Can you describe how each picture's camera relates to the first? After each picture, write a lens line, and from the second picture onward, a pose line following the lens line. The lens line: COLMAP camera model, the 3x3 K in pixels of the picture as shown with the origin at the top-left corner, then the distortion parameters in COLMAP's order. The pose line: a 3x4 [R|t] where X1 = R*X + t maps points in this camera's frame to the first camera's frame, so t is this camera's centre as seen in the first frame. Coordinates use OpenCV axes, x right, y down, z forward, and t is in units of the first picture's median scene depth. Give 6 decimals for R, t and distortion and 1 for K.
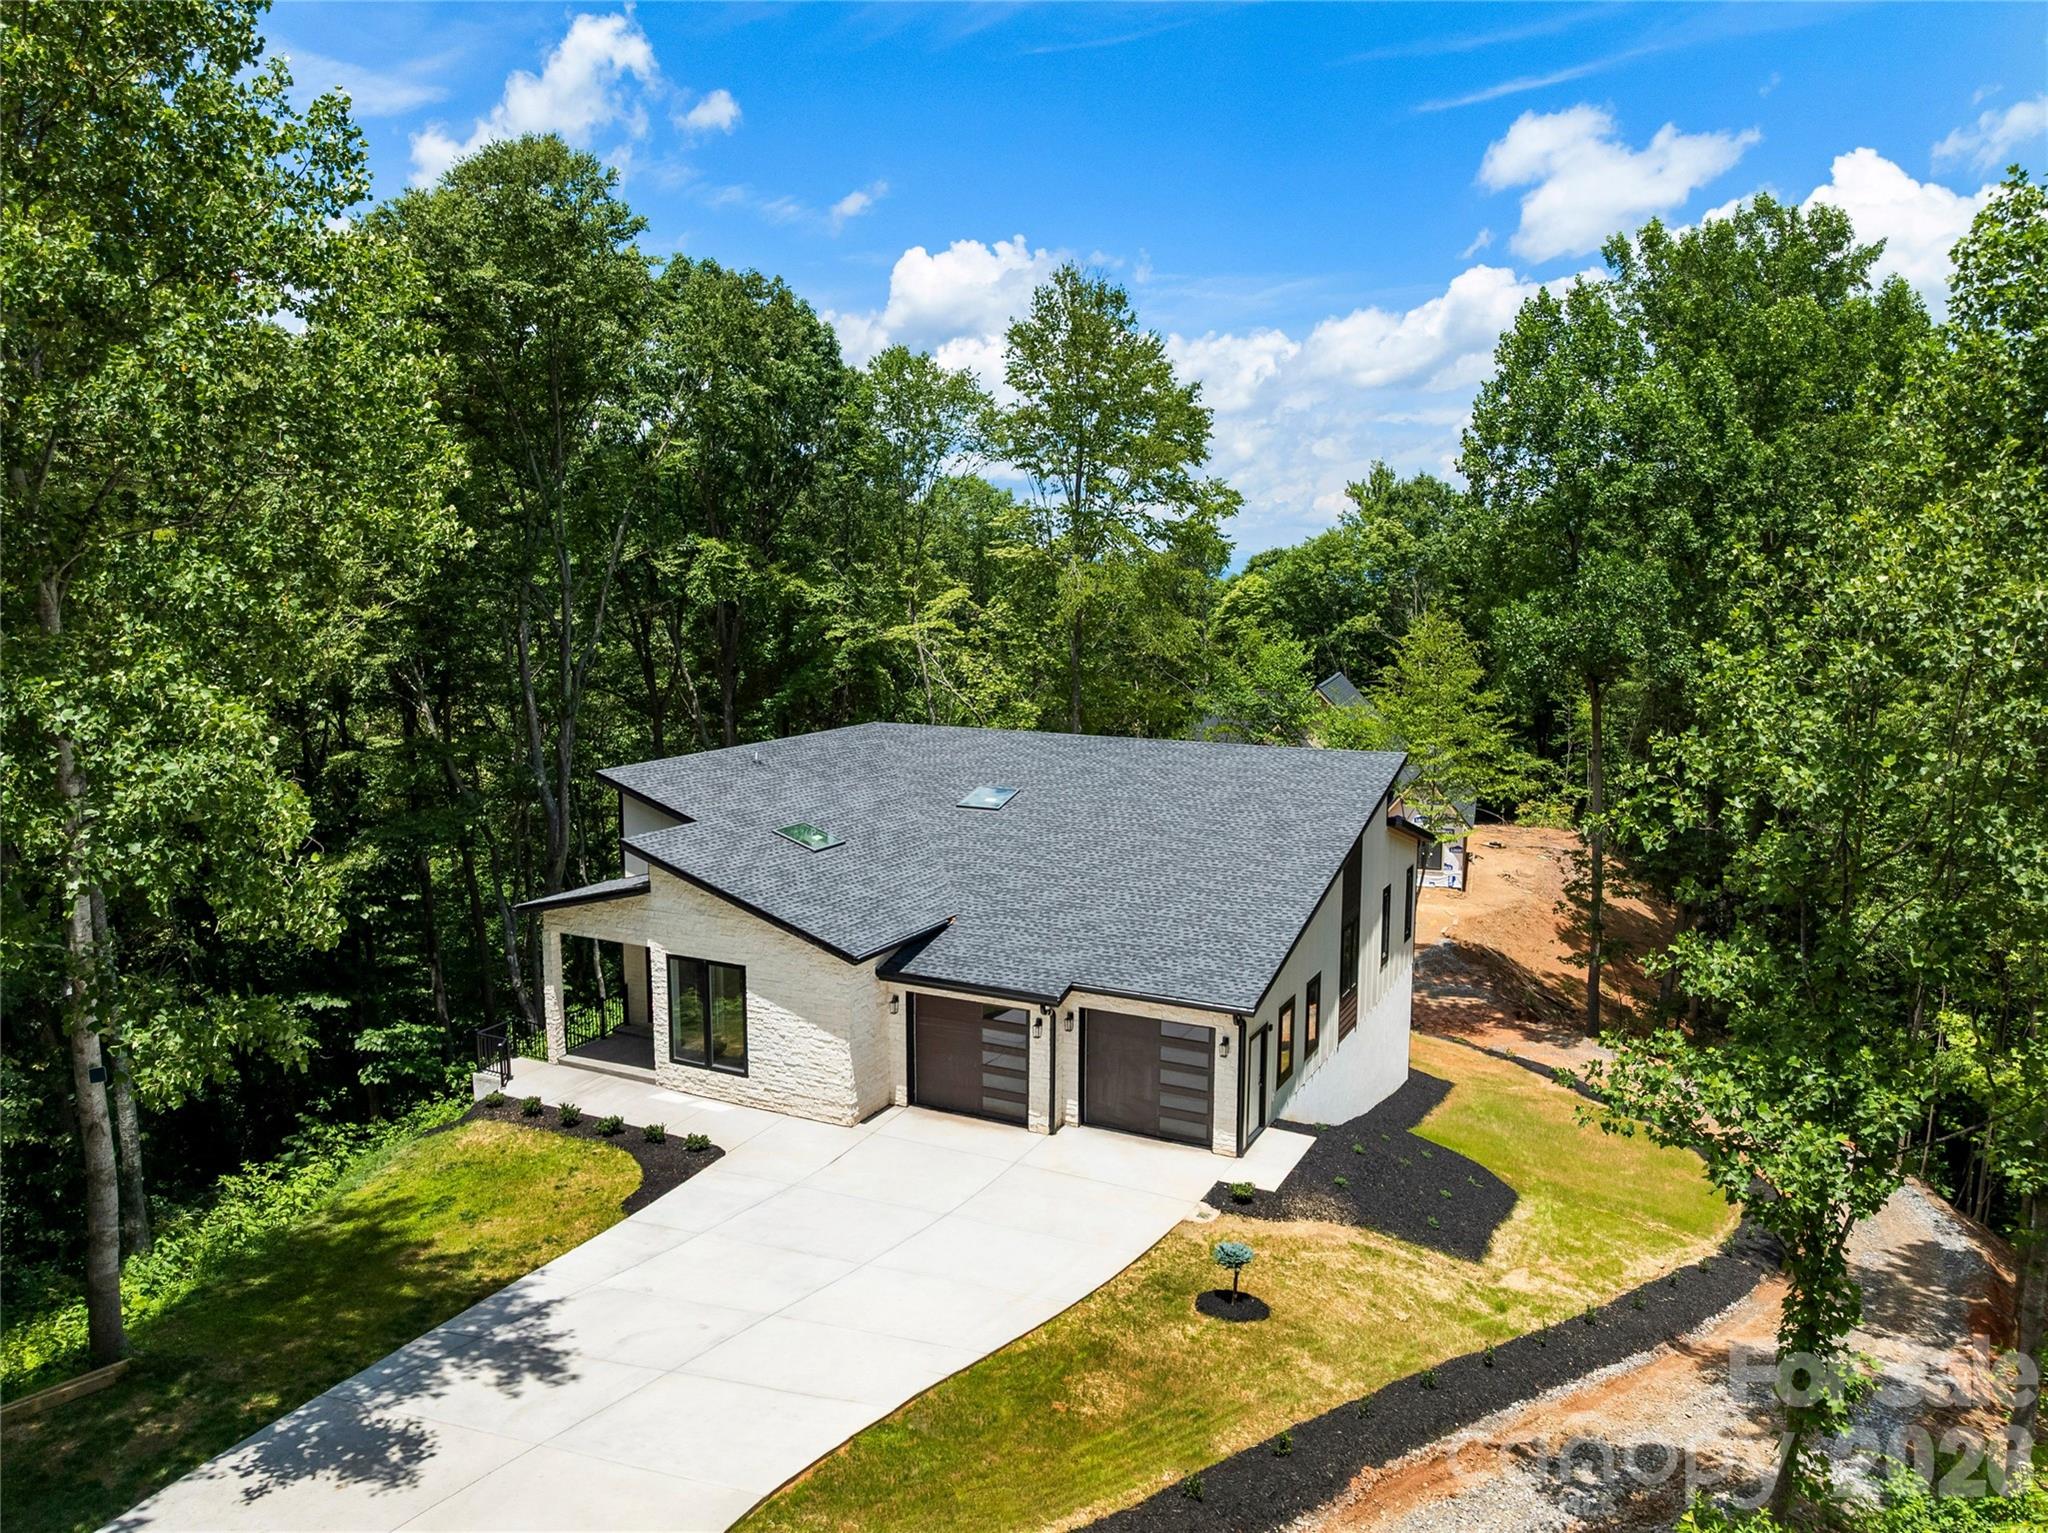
lens RADIAL K [[1443.7, 0, 1024.0], [0, 1443.7, 766.5], [0, 0, 1]] dist [-0.029539, -0.002838]
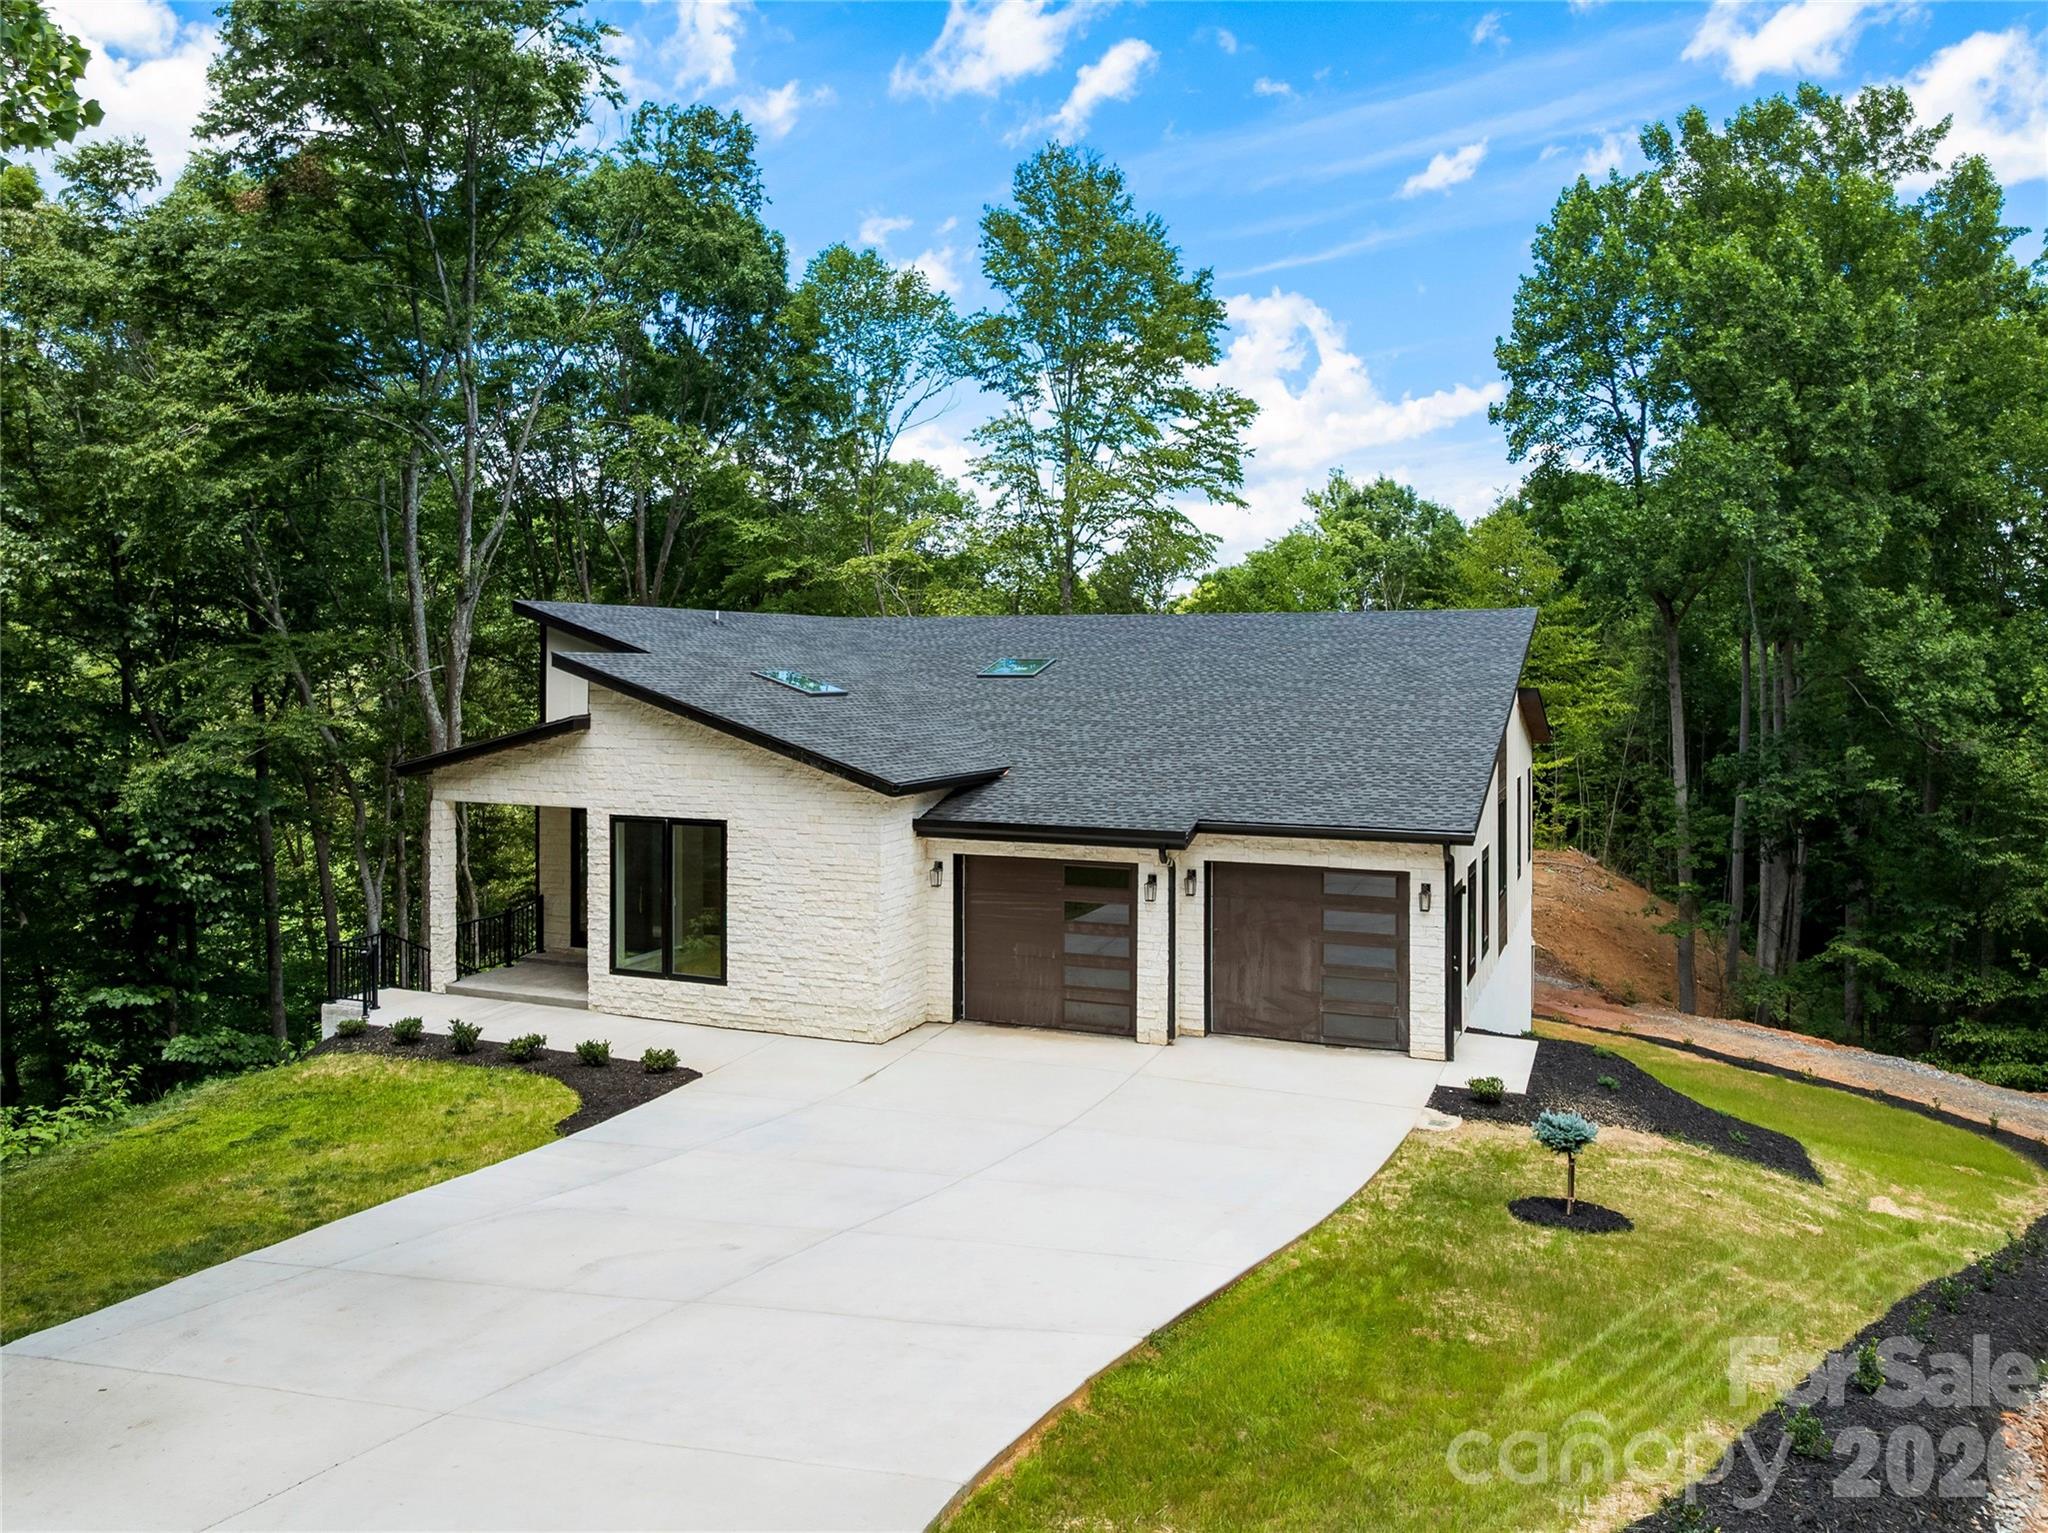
lens RADIAL K [[1485.6, 0, 1025.5], [0, 1485.6, 651.3], [0, 0, 1]] dist [-0.040695, 0.009632]
pose [[0.997229, -0.001040, 0.074387, -0.100374], [0.011828, 0.989401, -0.144729, 0.162550], [-0.073448, 0.145208, 0.986671, 0.257324]]
